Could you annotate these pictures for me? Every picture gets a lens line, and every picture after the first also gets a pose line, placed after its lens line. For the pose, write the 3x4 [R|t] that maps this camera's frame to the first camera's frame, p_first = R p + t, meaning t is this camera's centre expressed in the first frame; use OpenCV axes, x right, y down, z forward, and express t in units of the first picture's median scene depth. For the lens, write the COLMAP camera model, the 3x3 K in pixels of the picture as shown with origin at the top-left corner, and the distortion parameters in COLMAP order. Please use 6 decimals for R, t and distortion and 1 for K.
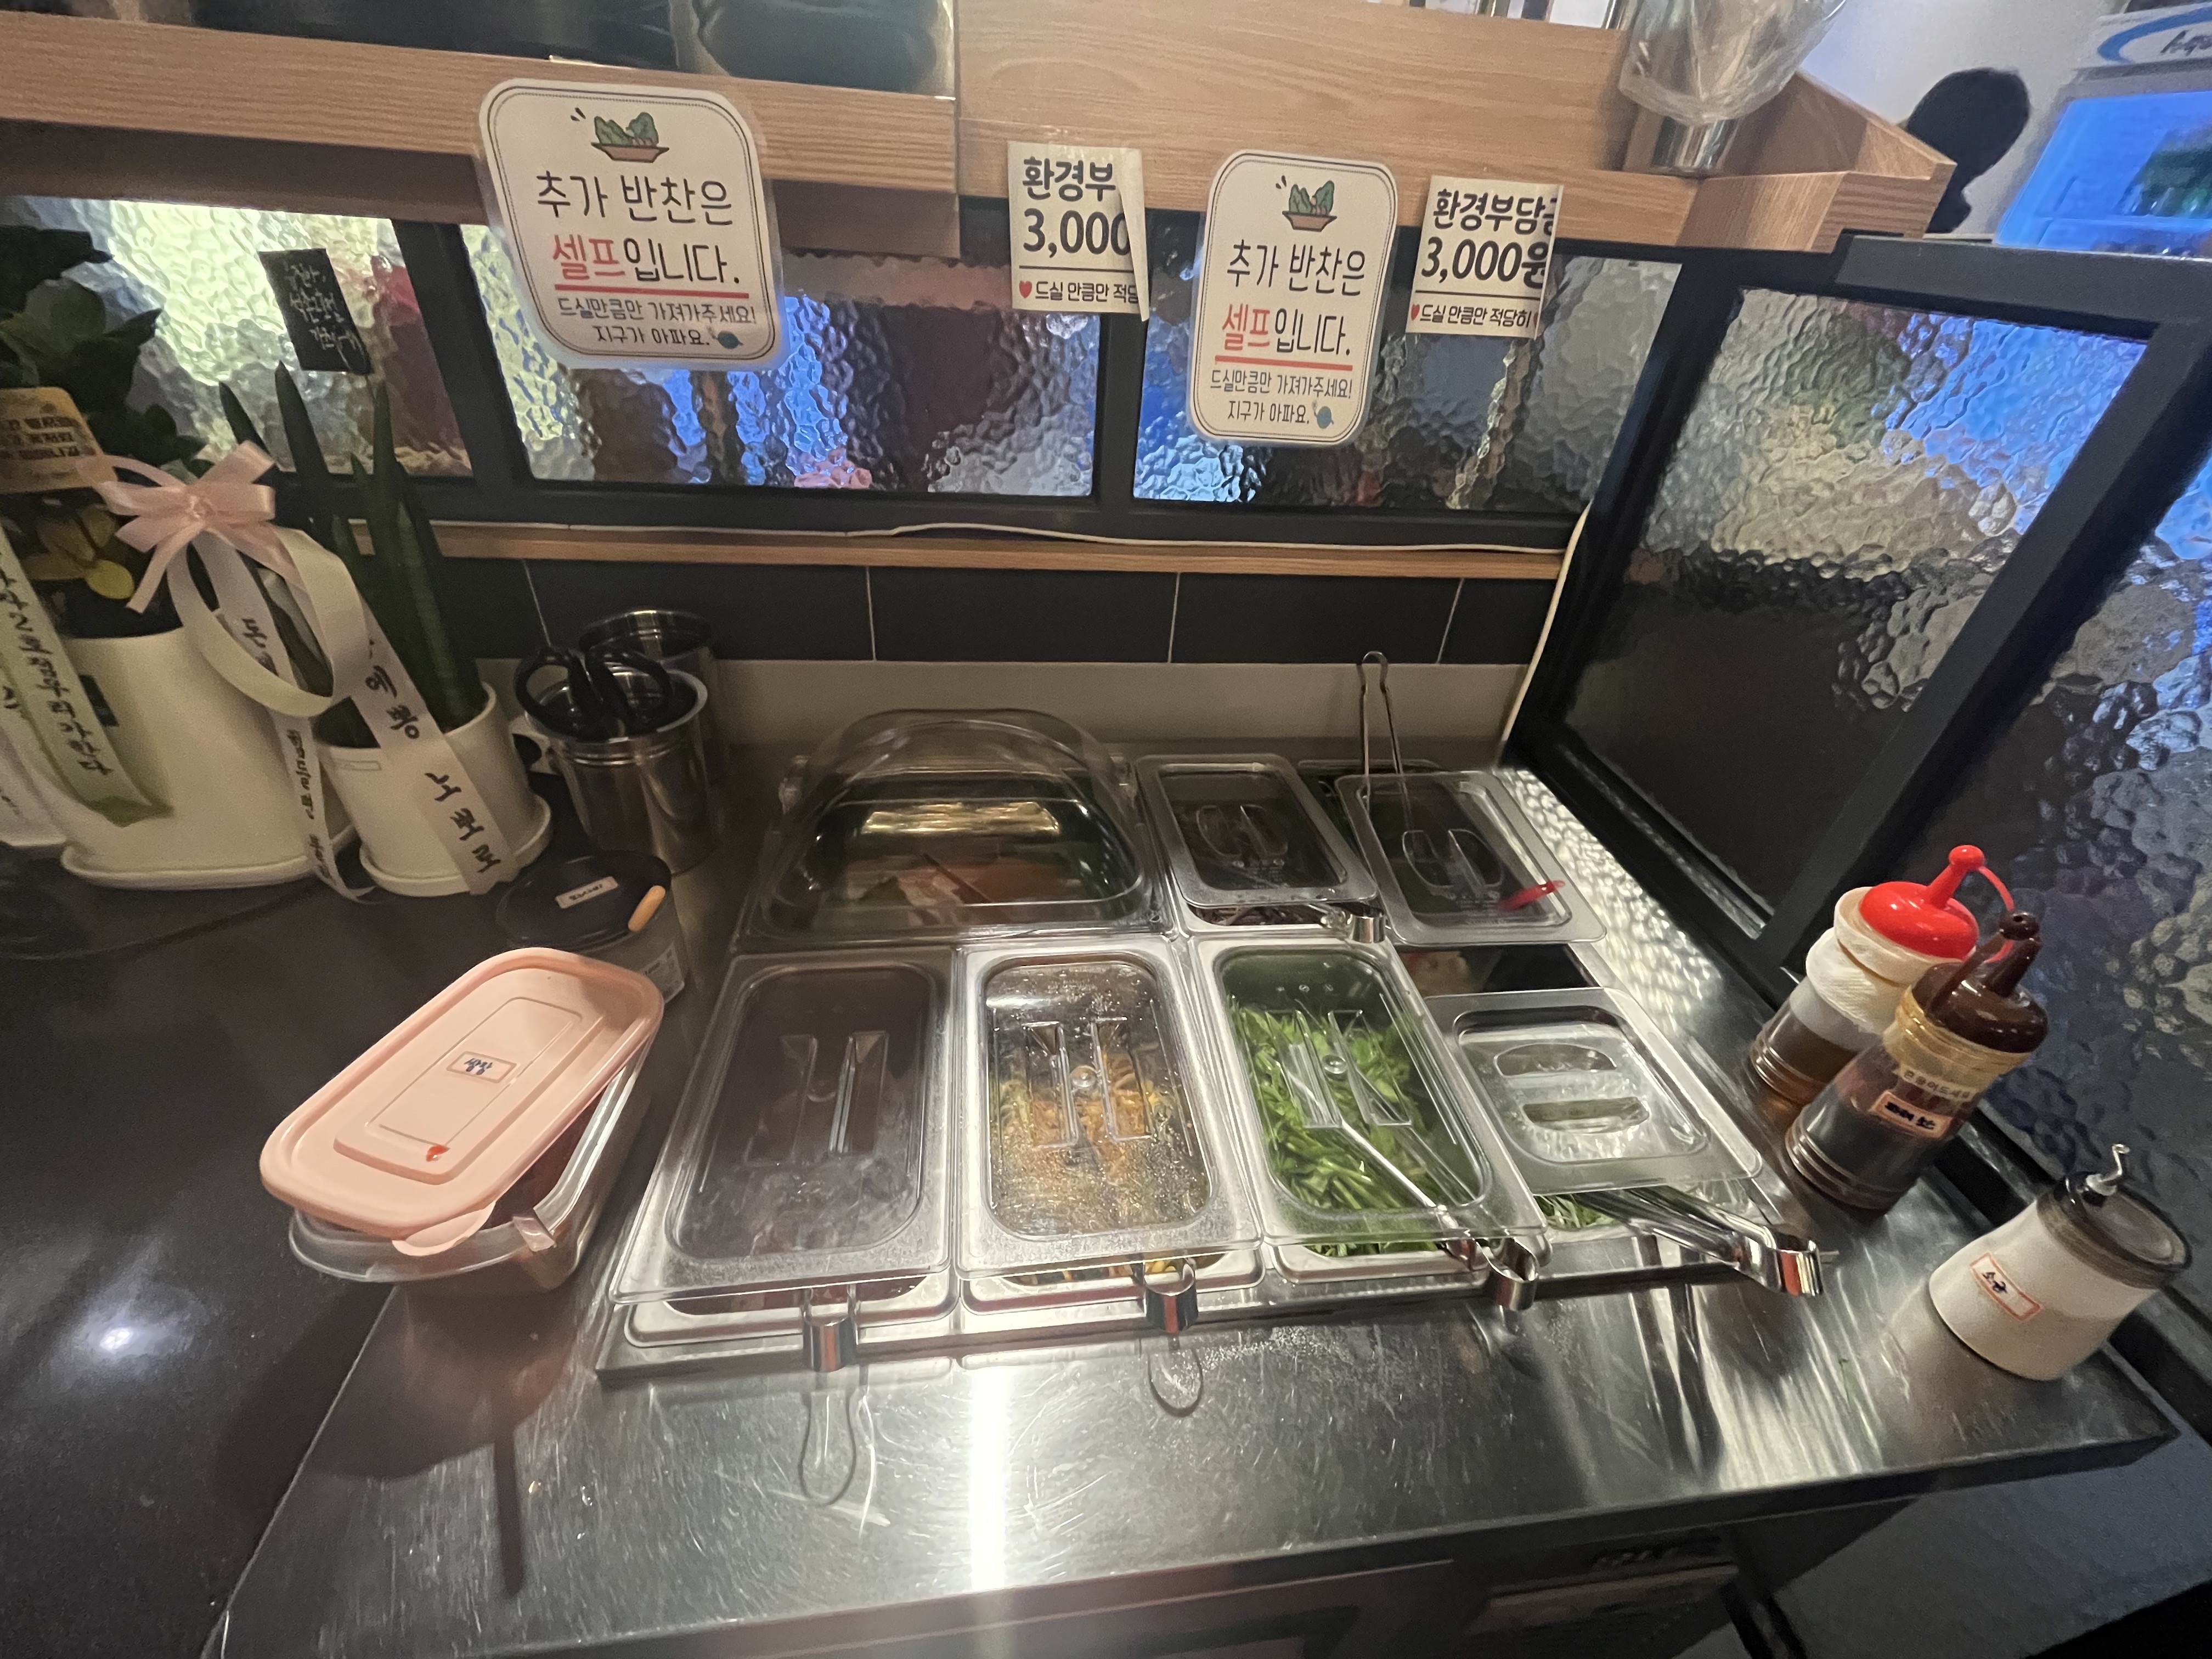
lens RADIAL K [[896.5, 0, 1106.0], [0, 896.5, 829.5], [0, 0, 1]] dist [-0.004687, -0.000421]
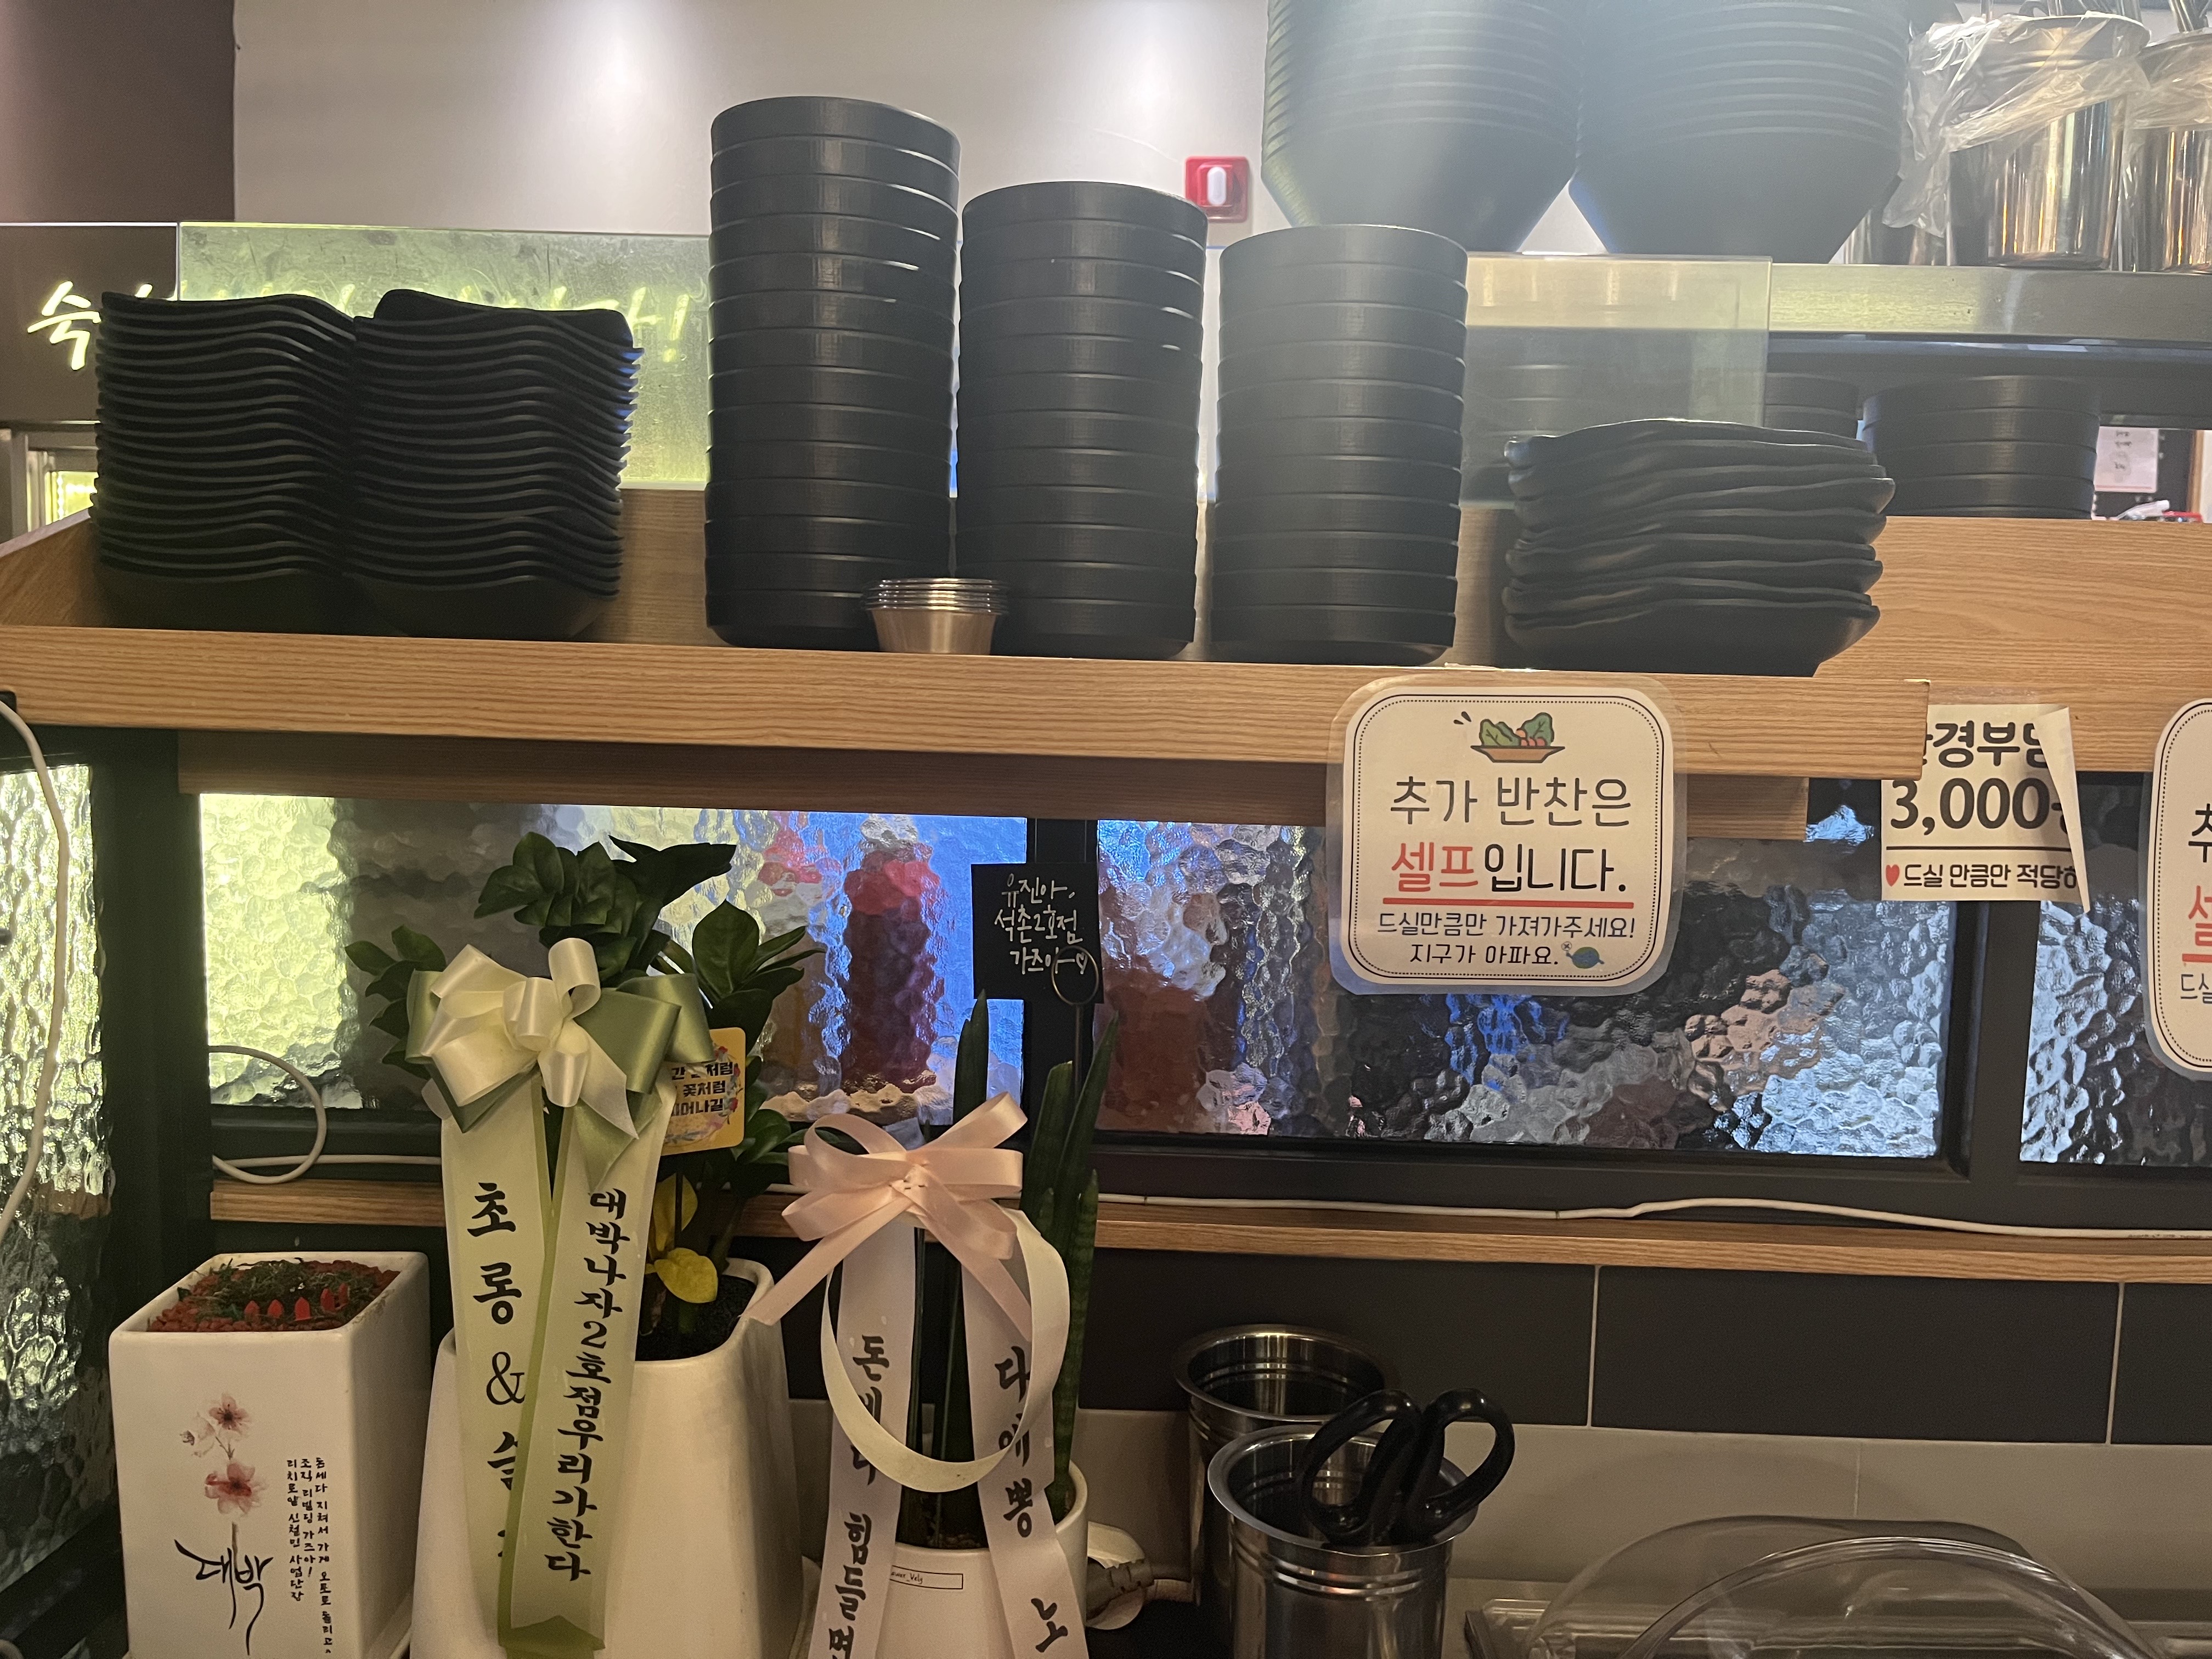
lens RADIAL K [[1695.0, 0, 1106.0], [0, 1695.0, 829.5], [0, 0, 1]] dist [0.057184, -0.101169]
pose [[0.987945, -0.027061, -0.152421, -0.535360], [-0.053724, 0.863476, -0.501521, 0.067151], [0.145183, 0.503664, 0.851613, -0.253613]]
